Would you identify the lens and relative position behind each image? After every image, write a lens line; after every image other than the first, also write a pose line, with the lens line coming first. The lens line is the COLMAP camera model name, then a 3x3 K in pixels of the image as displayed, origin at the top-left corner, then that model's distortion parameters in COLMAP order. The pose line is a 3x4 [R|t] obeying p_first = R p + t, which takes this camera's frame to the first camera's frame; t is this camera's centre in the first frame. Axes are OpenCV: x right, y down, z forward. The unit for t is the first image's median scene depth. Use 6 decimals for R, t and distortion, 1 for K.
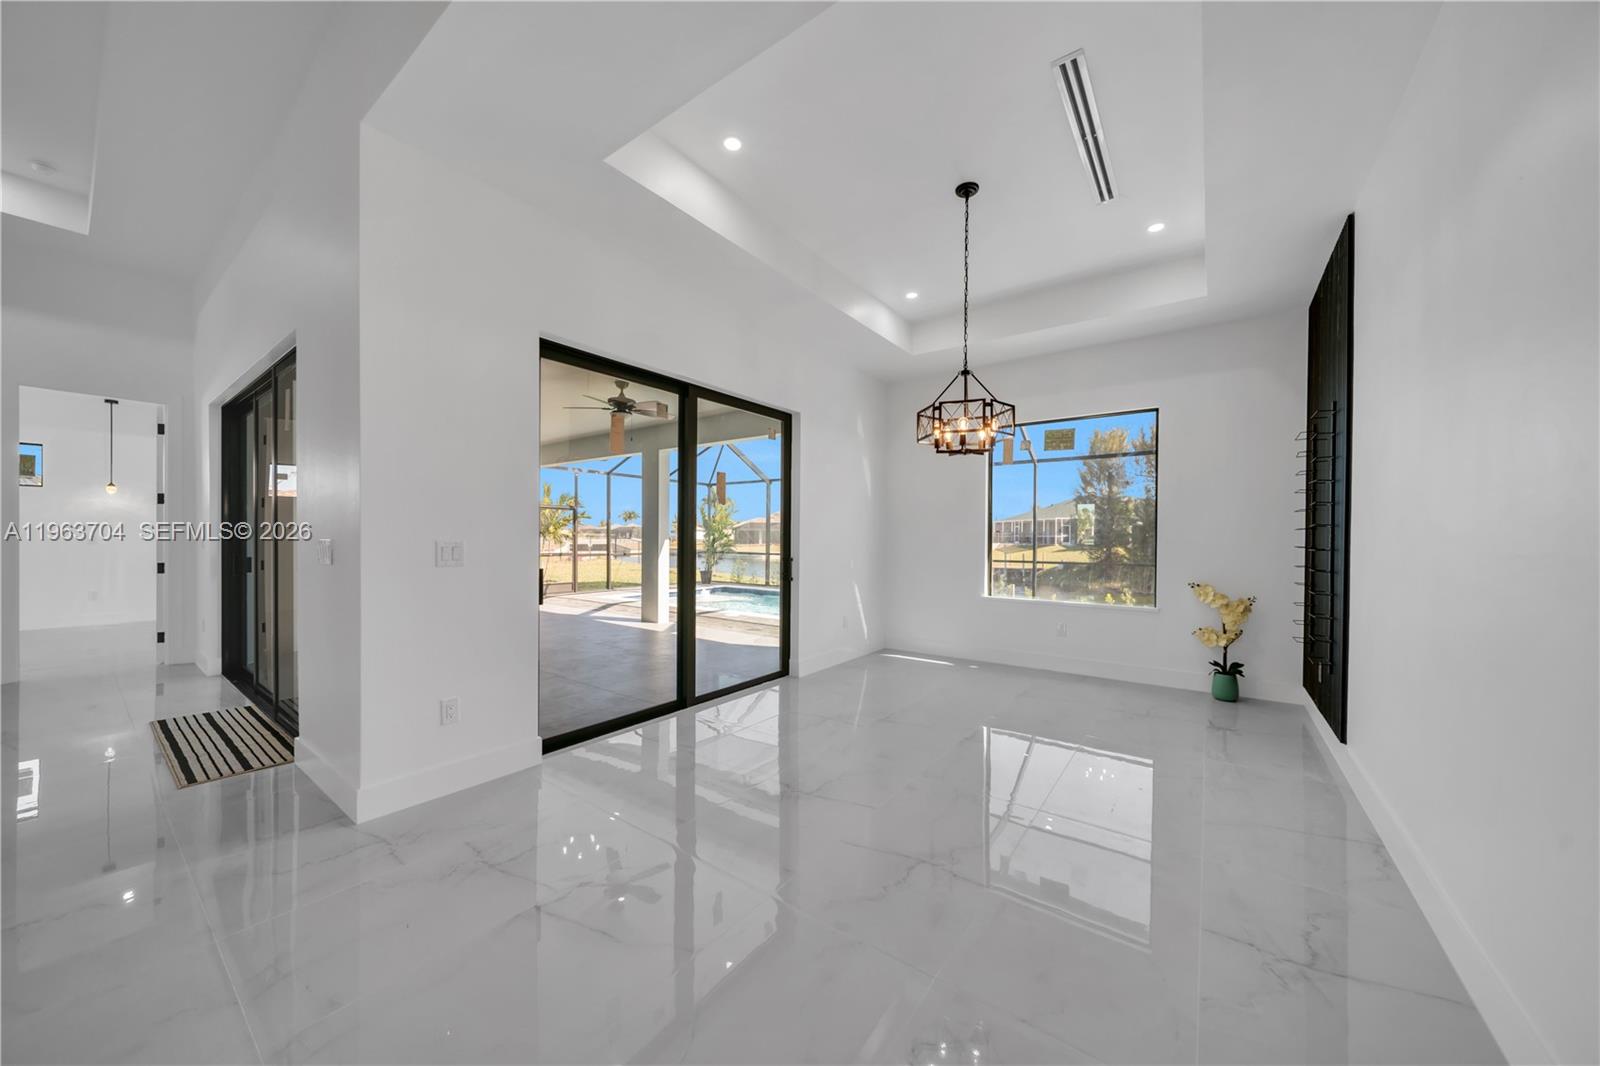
lens RADIAL K [[552.2, 0, 788.3], [0, 552.2, 537.5], [0, 0, 1]] dist [-0.000035, -0.001133]
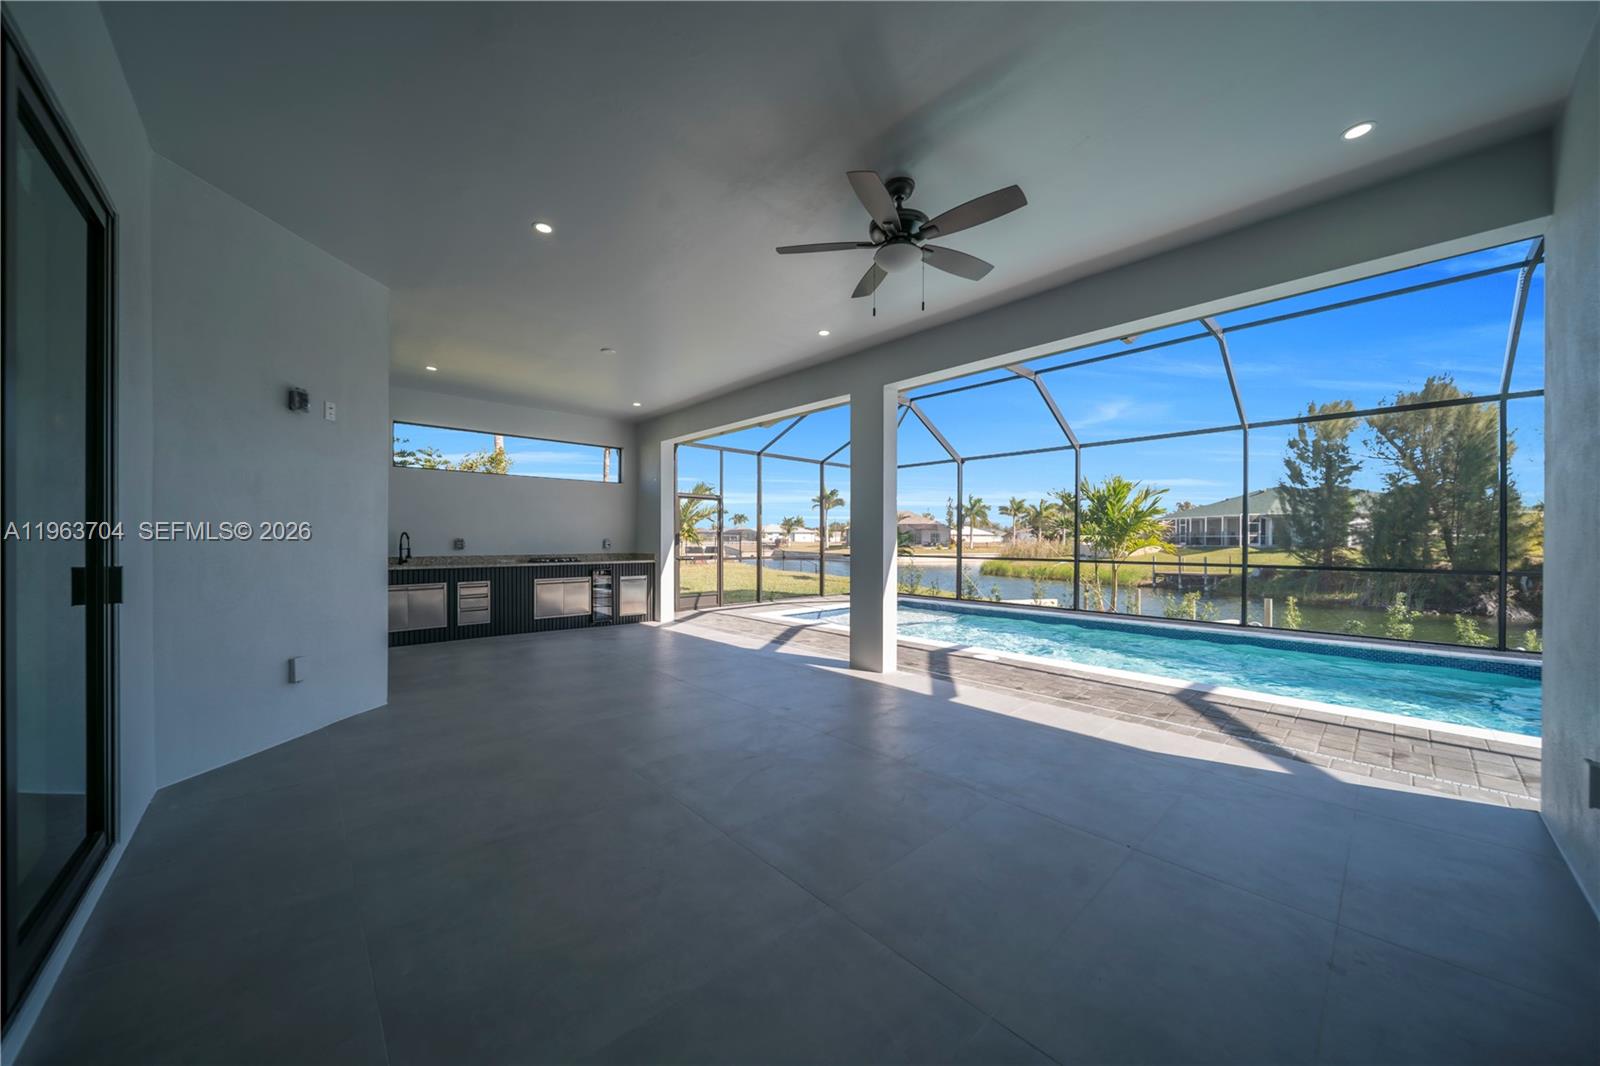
lens RADIAL K [[552.2, 0, 792.6], [0, 552.2, 537.1], [0, 0, 1]] dist [-0.000035, -0.001133]
pose [[0.984431, -0.005296, -0.175690, -0.044677], [0.004390, 0.999975, -0.005542, 0.002394], [0.175715, 0.004685, 0.984430, 0.074407]]
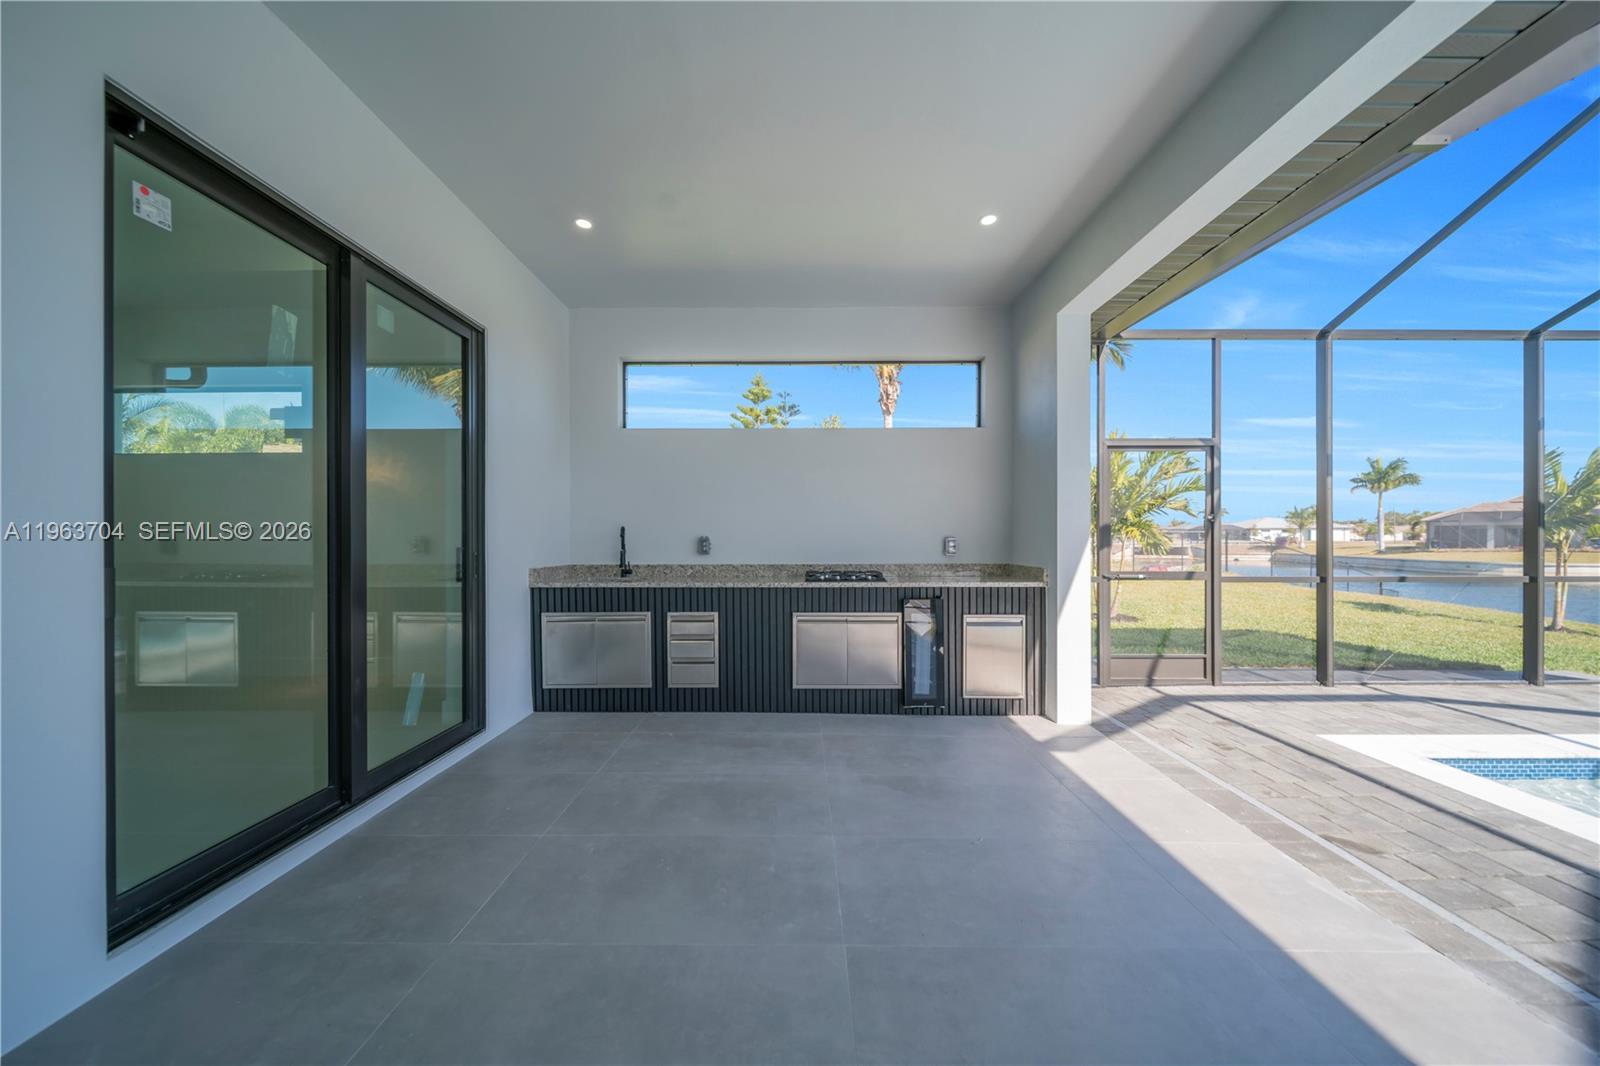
lens RADIAL K [[552.2, 0, 795.3], [0, 552.2, 542.3], [0, 0, 1]] dist [-0.000035, -0.001133]
pose [[0.606234, -0.002565, -0.795282, -0.078543], [0.005588, 0.999984, 0.001035, 0.002550], [0.795266, -0.005072, 0.606239, 0.166676]]
